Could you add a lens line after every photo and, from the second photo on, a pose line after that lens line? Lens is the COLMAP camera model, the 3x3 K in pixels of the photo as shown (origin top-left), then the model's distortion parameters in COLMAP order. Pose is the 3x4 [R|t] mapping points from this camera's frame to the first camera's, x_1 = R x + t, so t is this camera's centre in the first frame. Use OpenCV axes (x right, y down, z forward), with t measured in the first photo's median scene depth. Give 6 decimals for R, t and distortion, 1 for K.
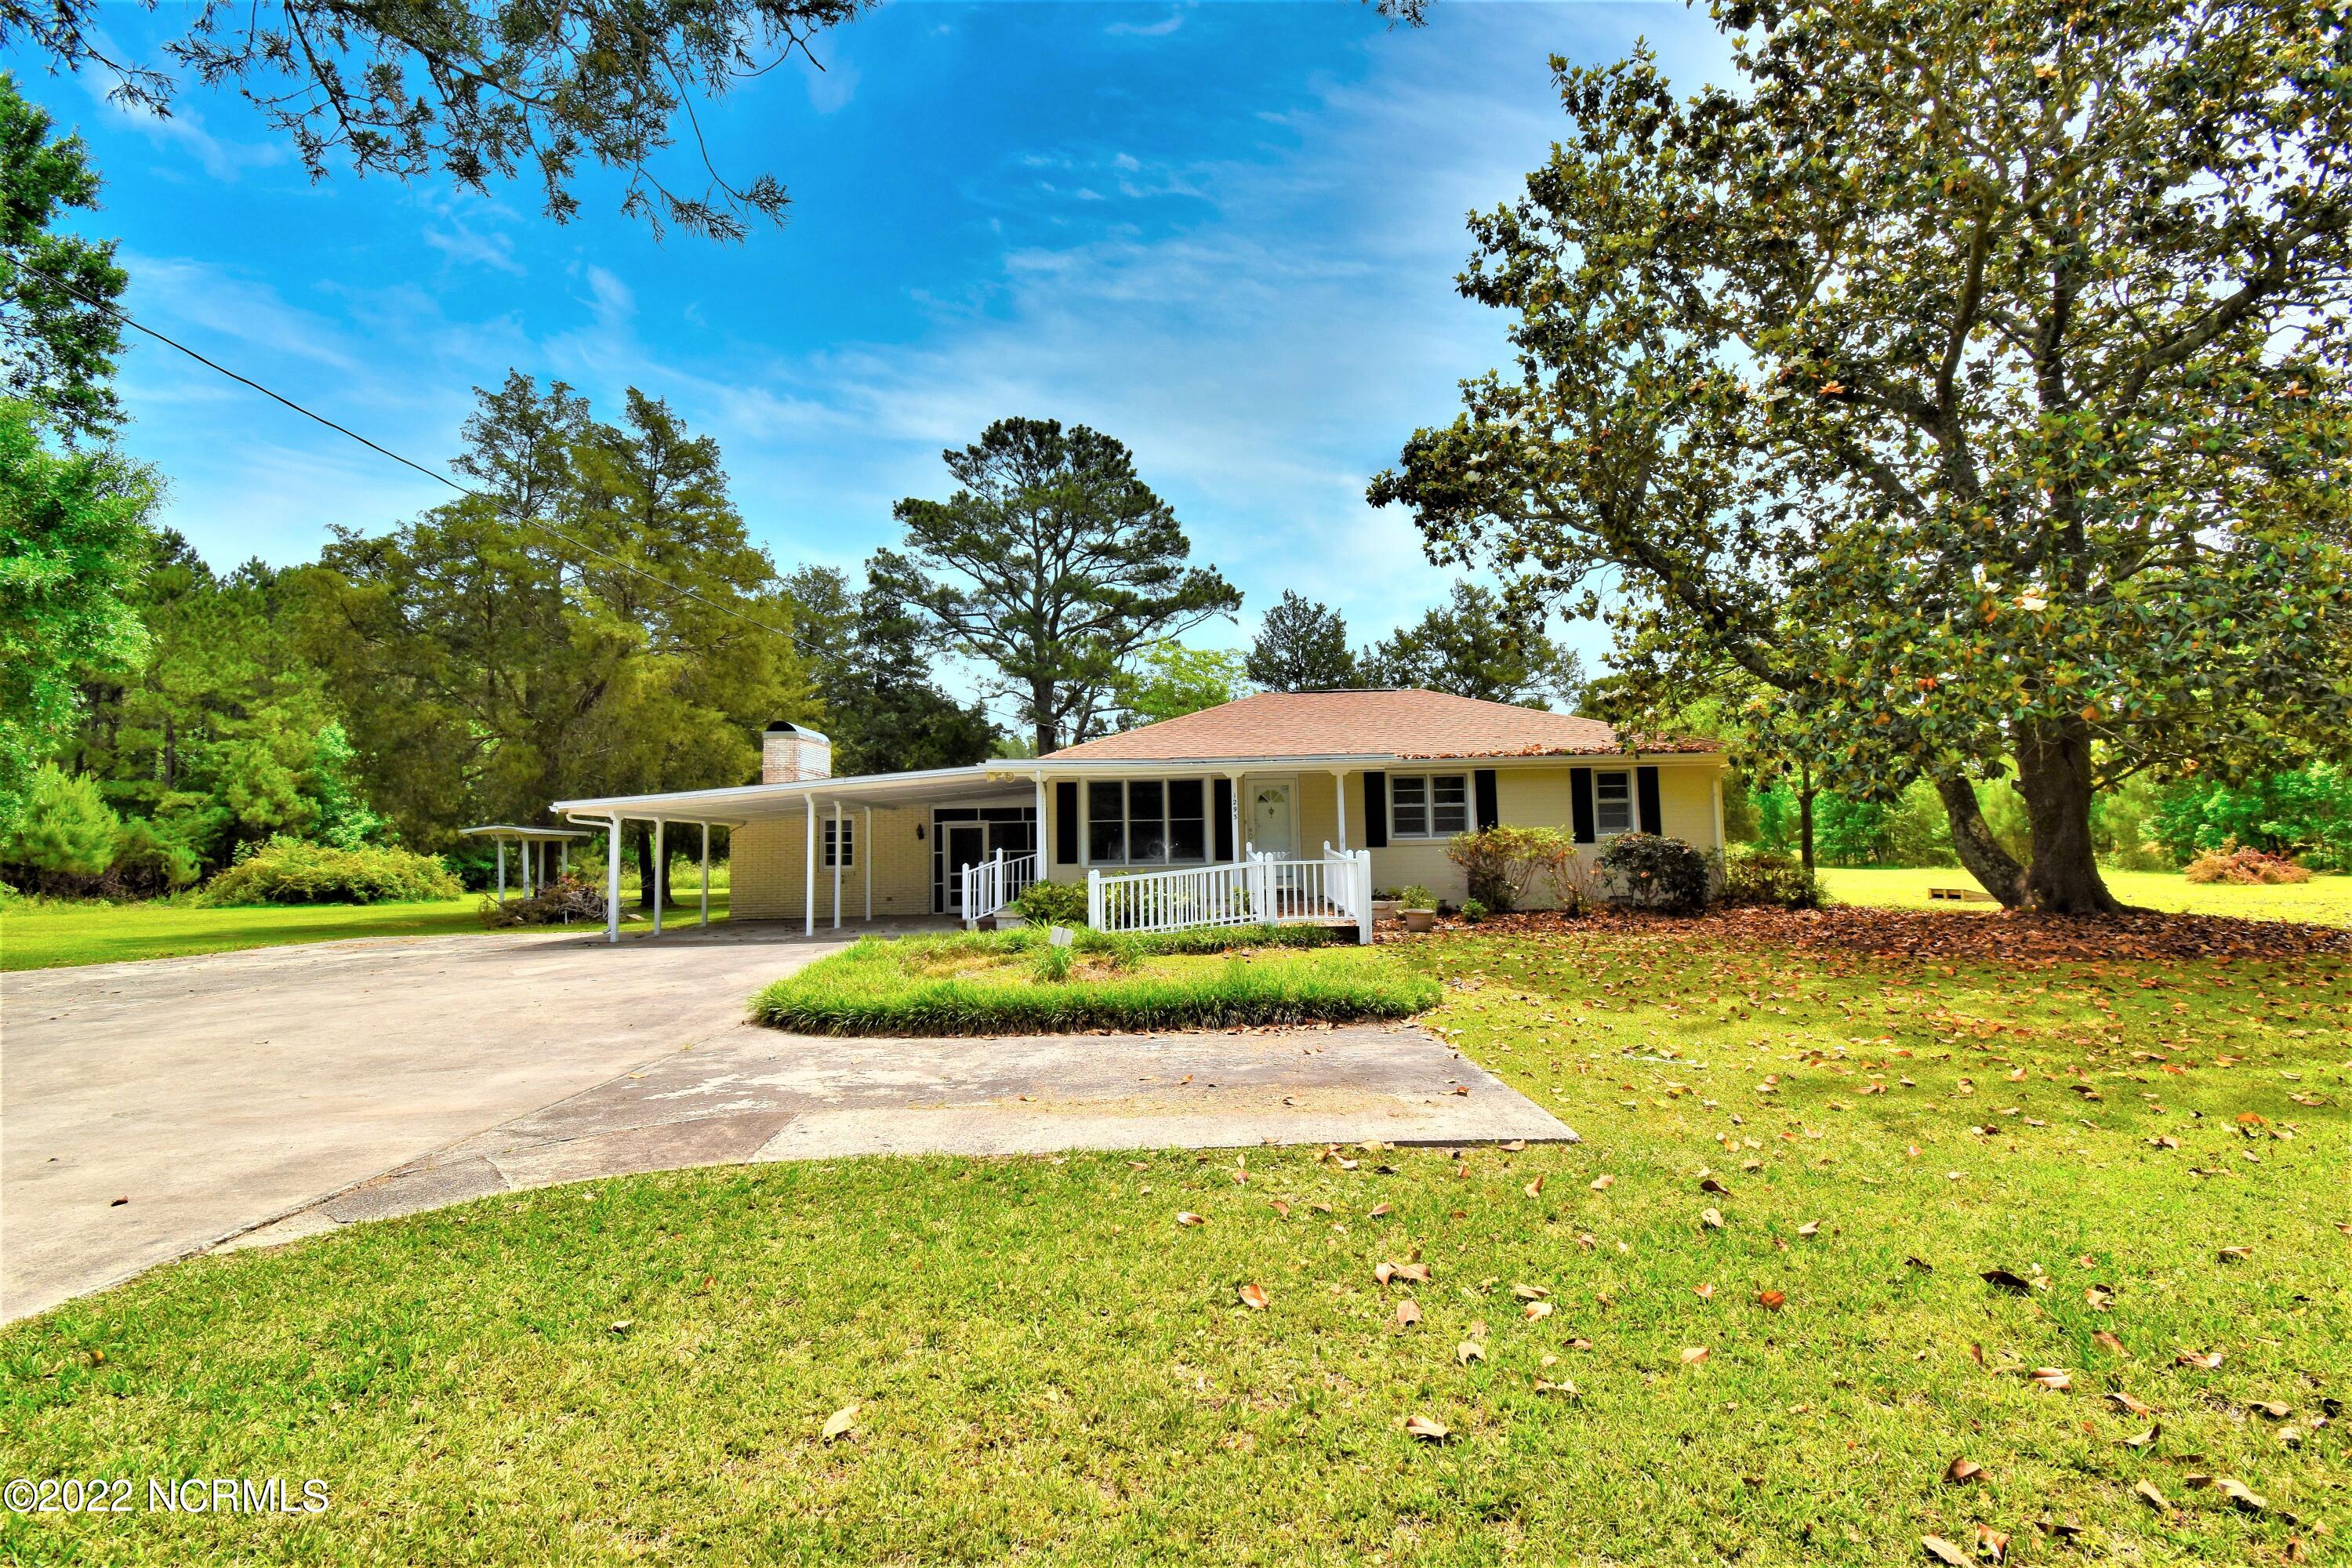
lens RADIAL K [[1033.4, 0, 1216.6], [0, 1033.4, 776.3], [0, 0, 1]] dist [0.001505, -0.013121]
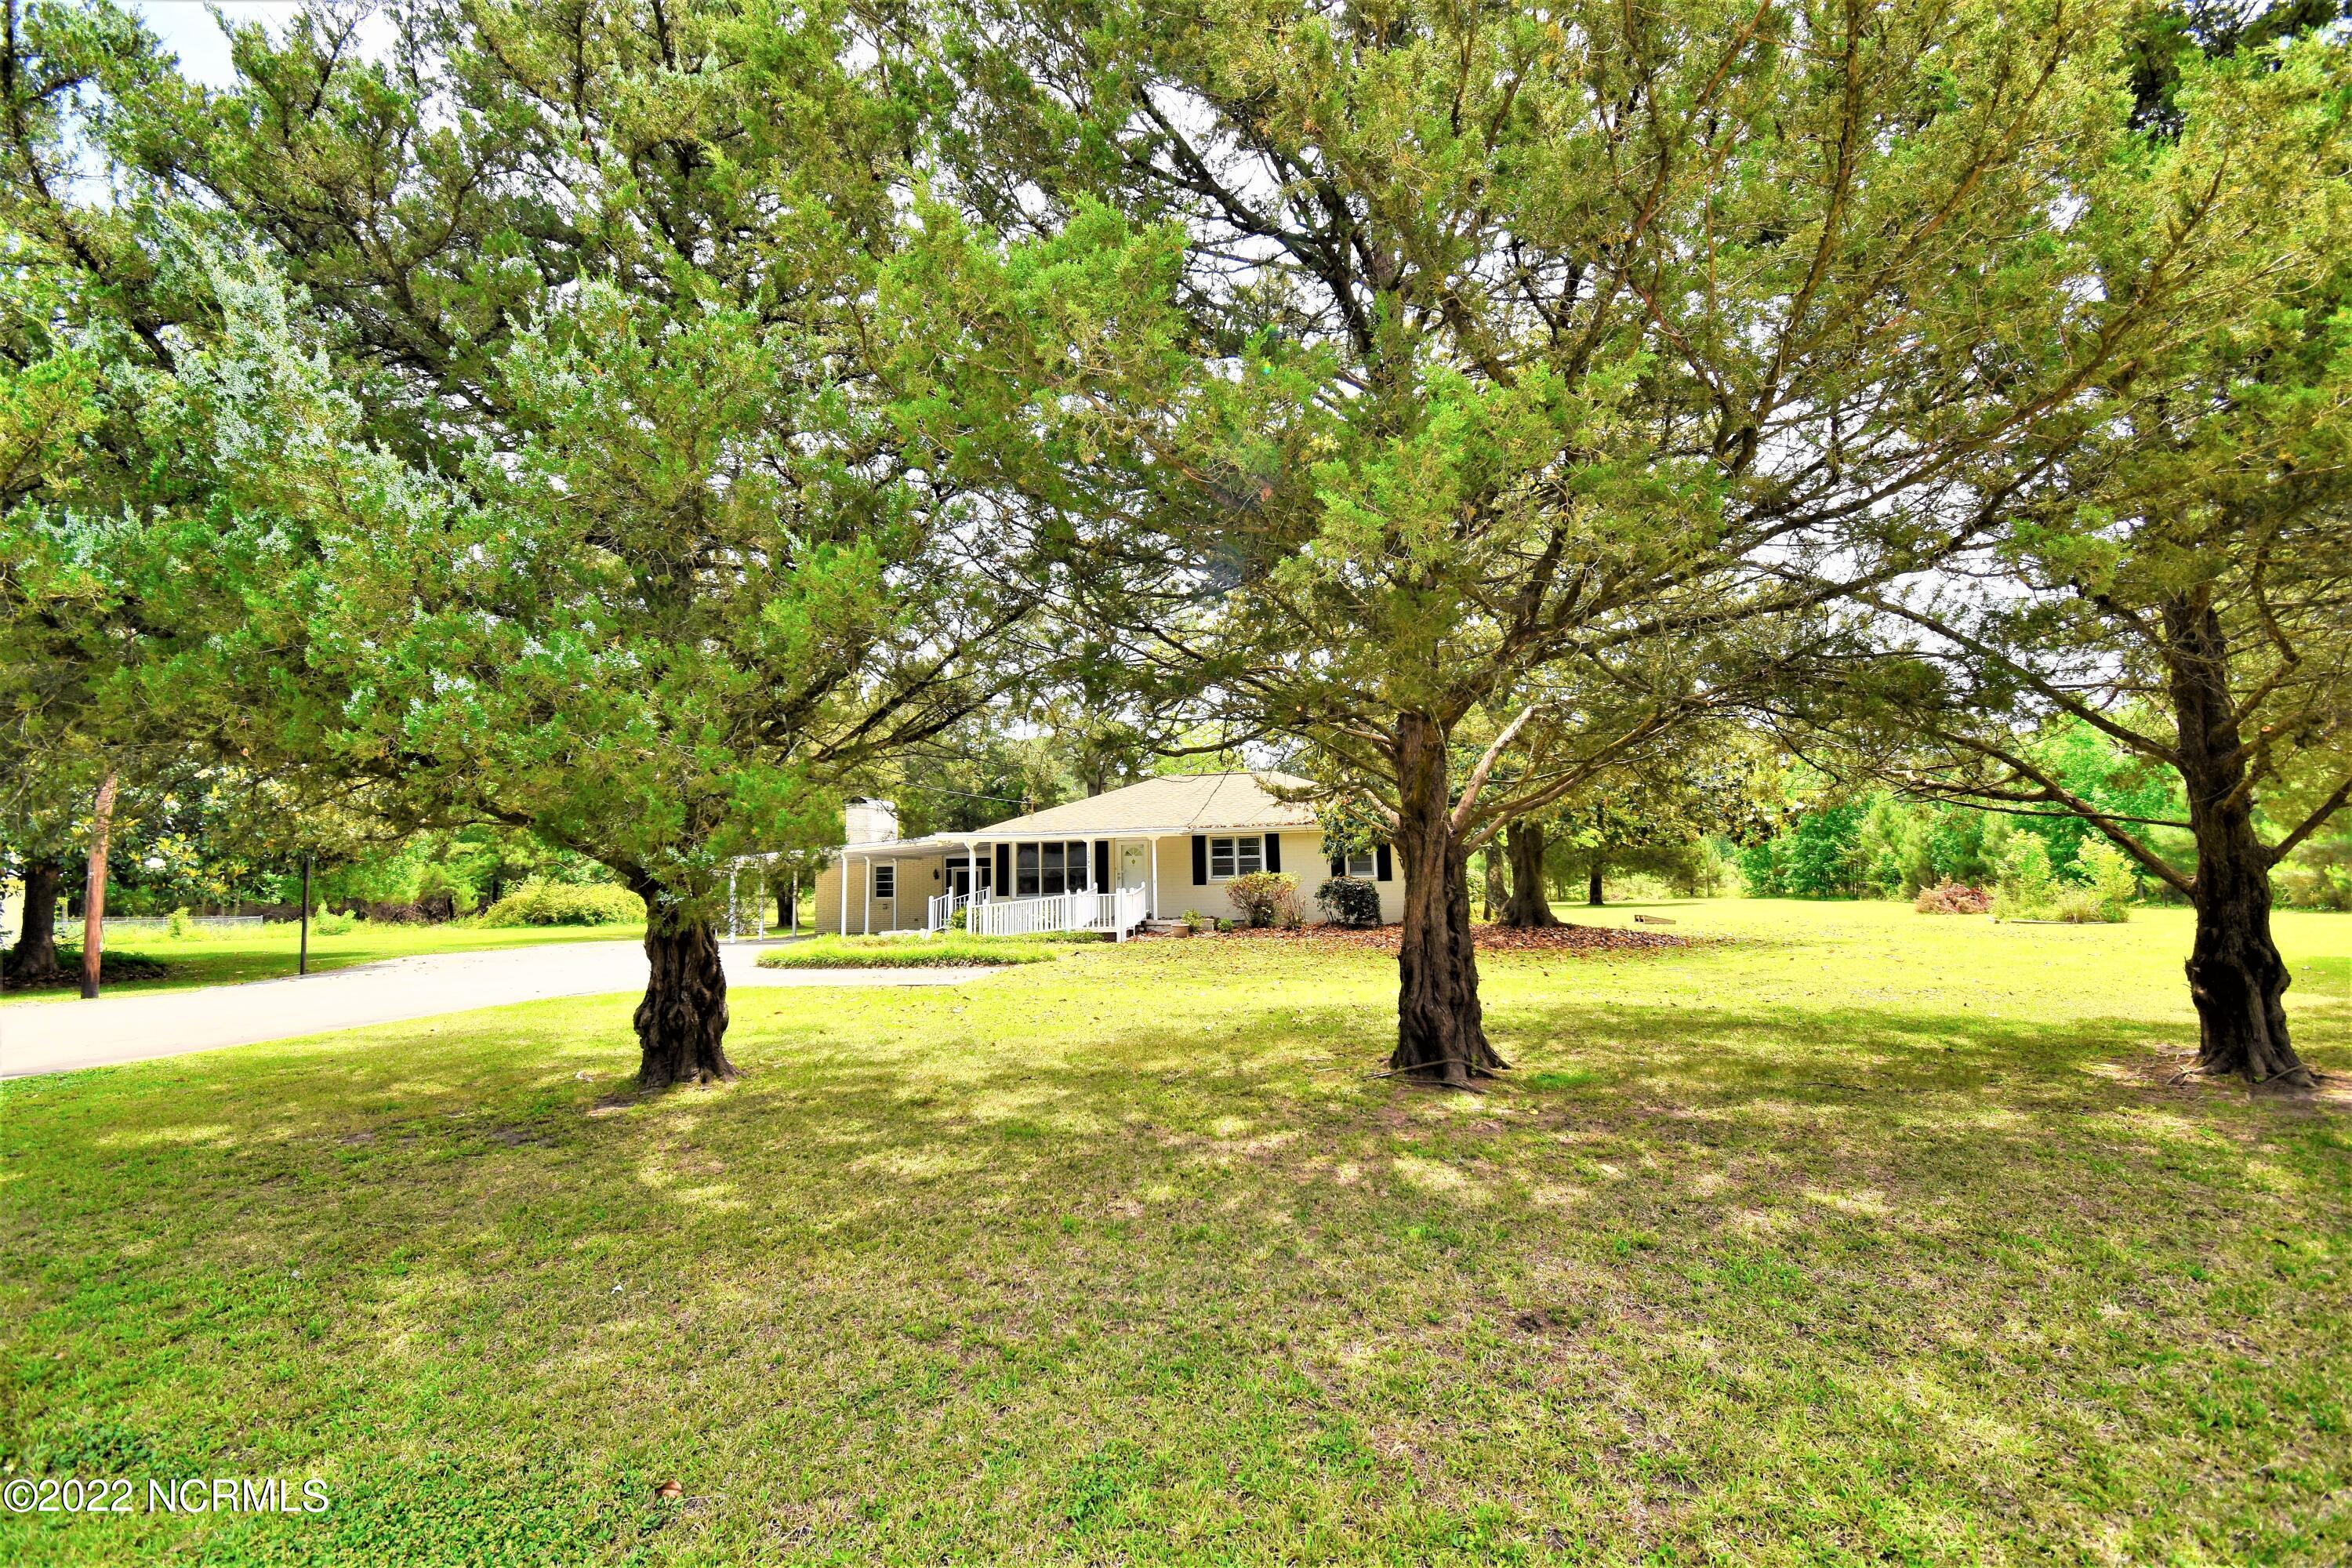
lens RADIAL K [[1033.4, 0, 1216.6], [0, 1033.4, 776.3], [0, 0, 1]] dist [0.001505, -0.013121]
pose [[0.989306, -0.016474, -0.144922, 0.173058], [0.011915, 0.999408, -0.032265, -0.017974], [0.145368, 0.030194, 0.988917, -0.214844]]
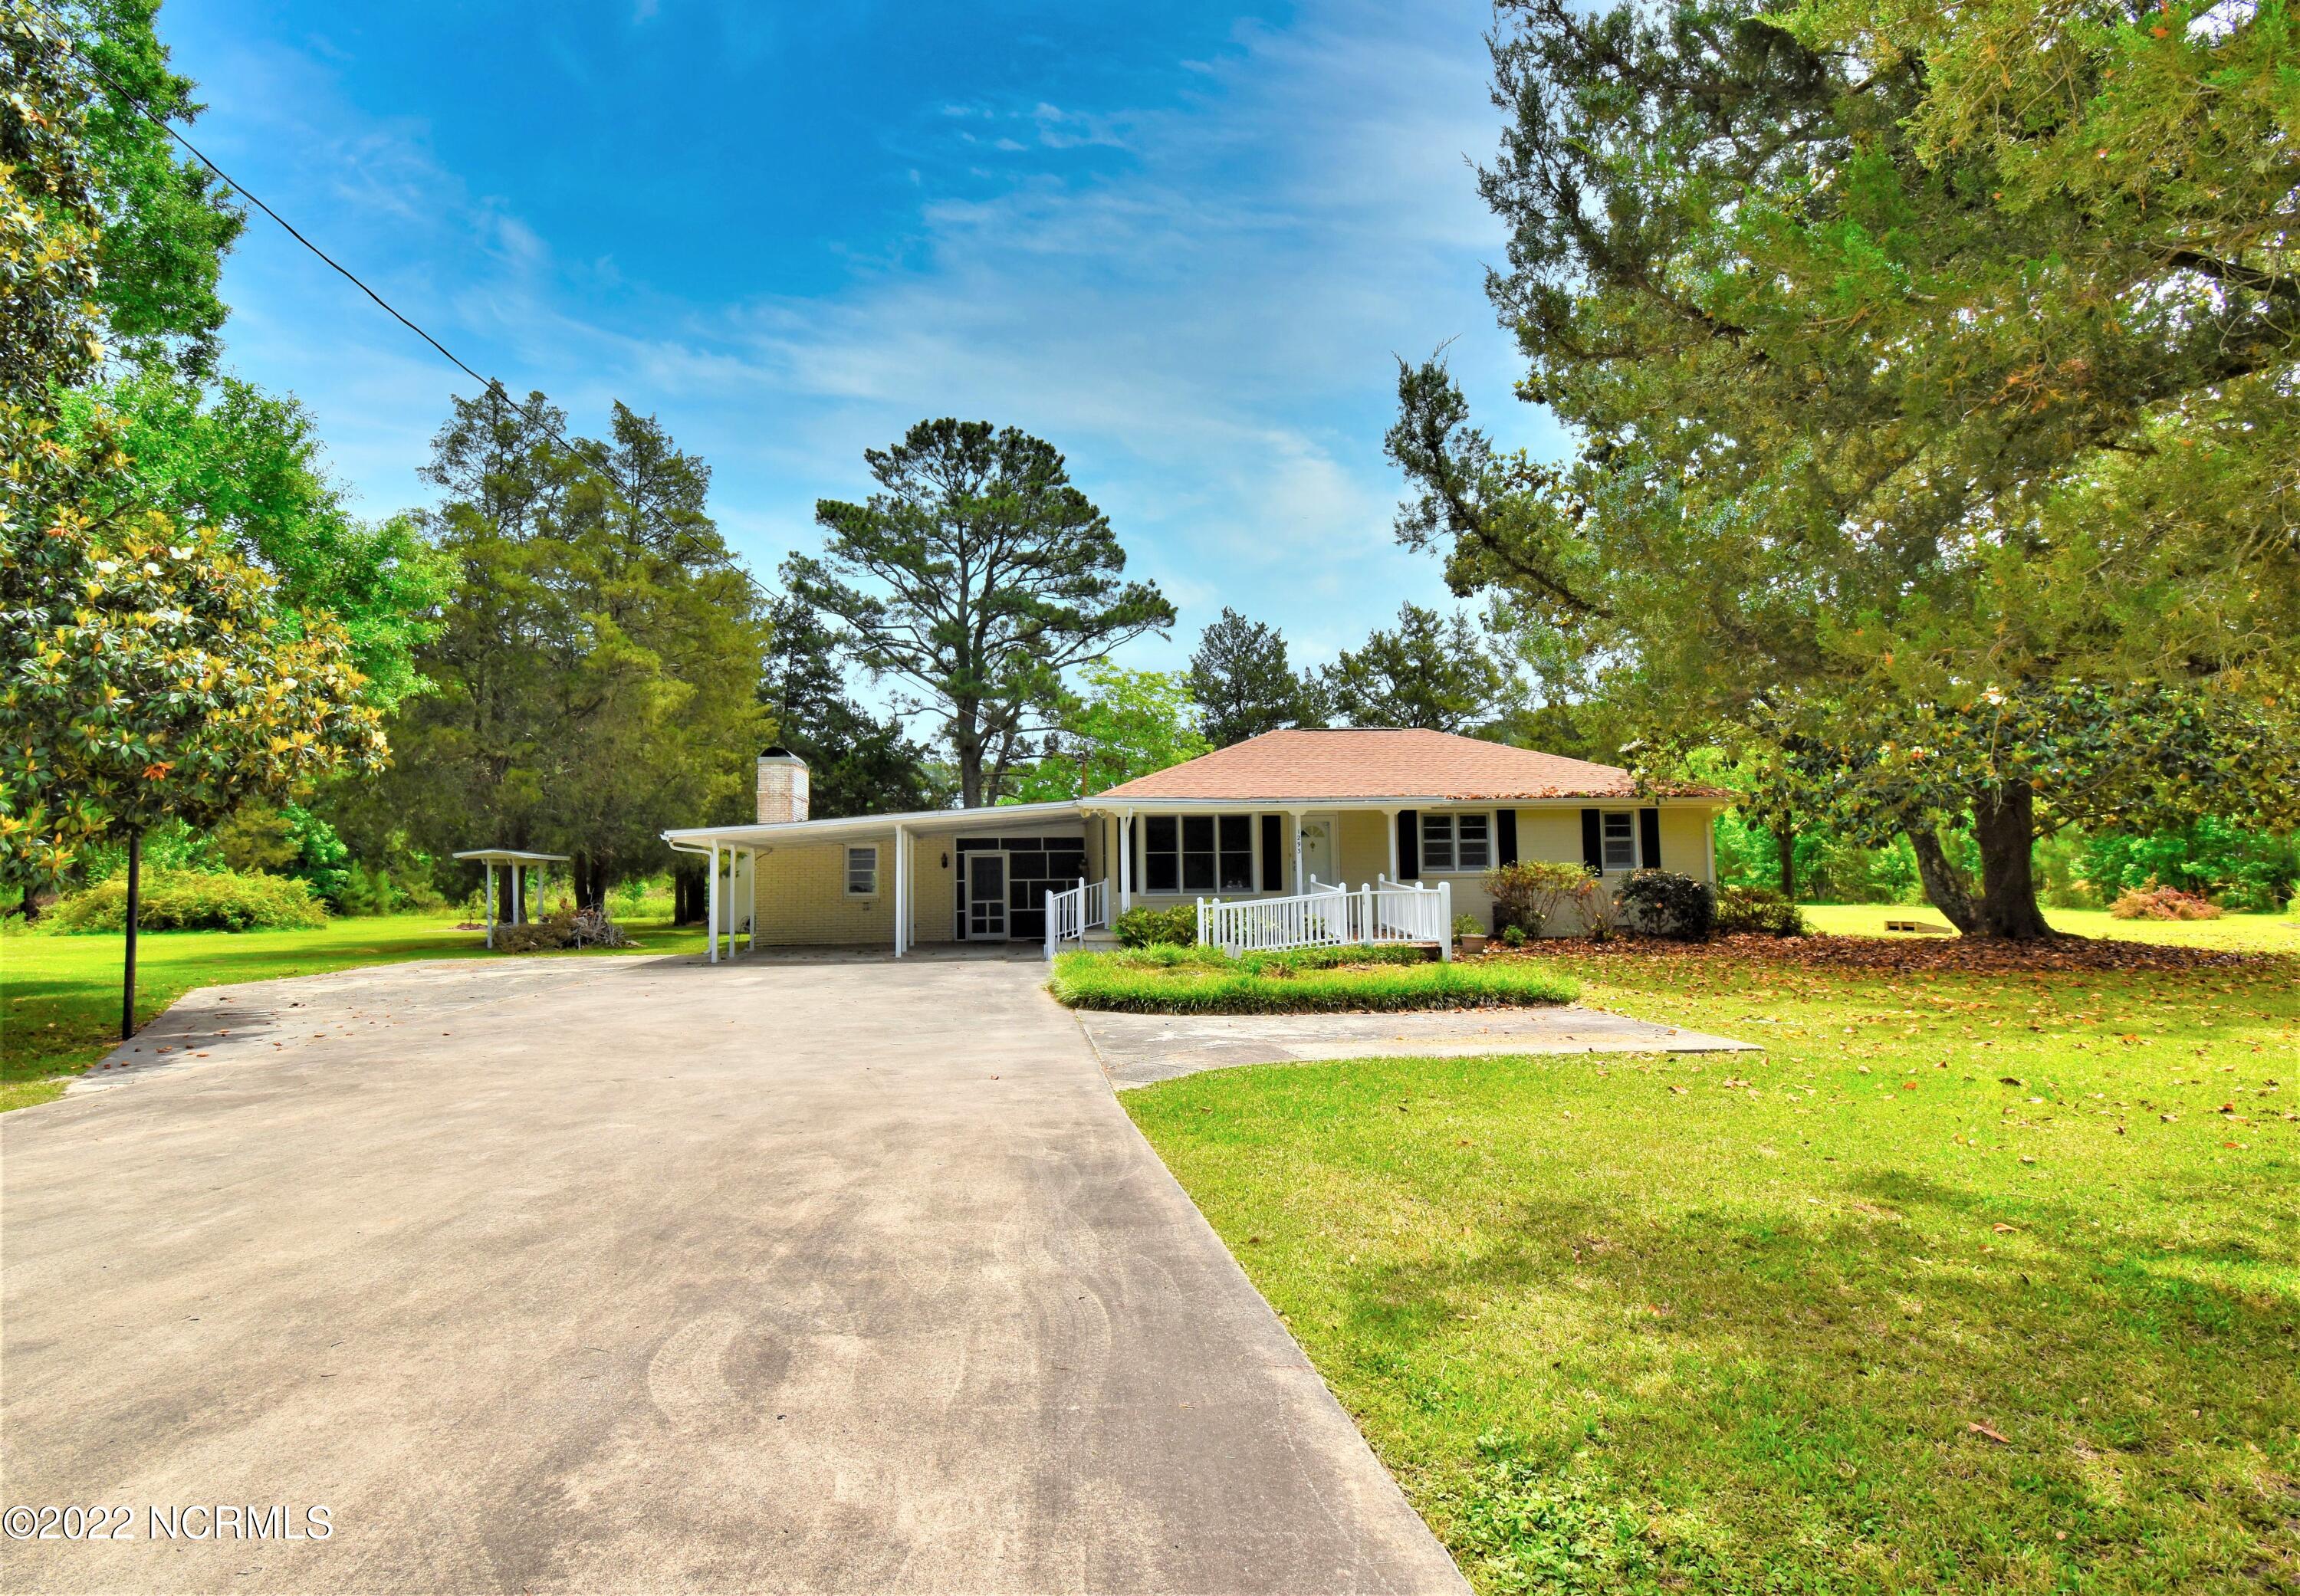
lens RADIAL K [[1189.1, 0, 1150.0], [0, 1189.1, 798.0], [0, 0, 1]] dist [-0.006397, -0.001263]
pose [[0.997346, 0.013256, 0.071584, -0.090077], [-0.013410, 0.999909, 0.001671, -0.006783], [-0.071556, -0.002626, 0.997433, -0.100003]]
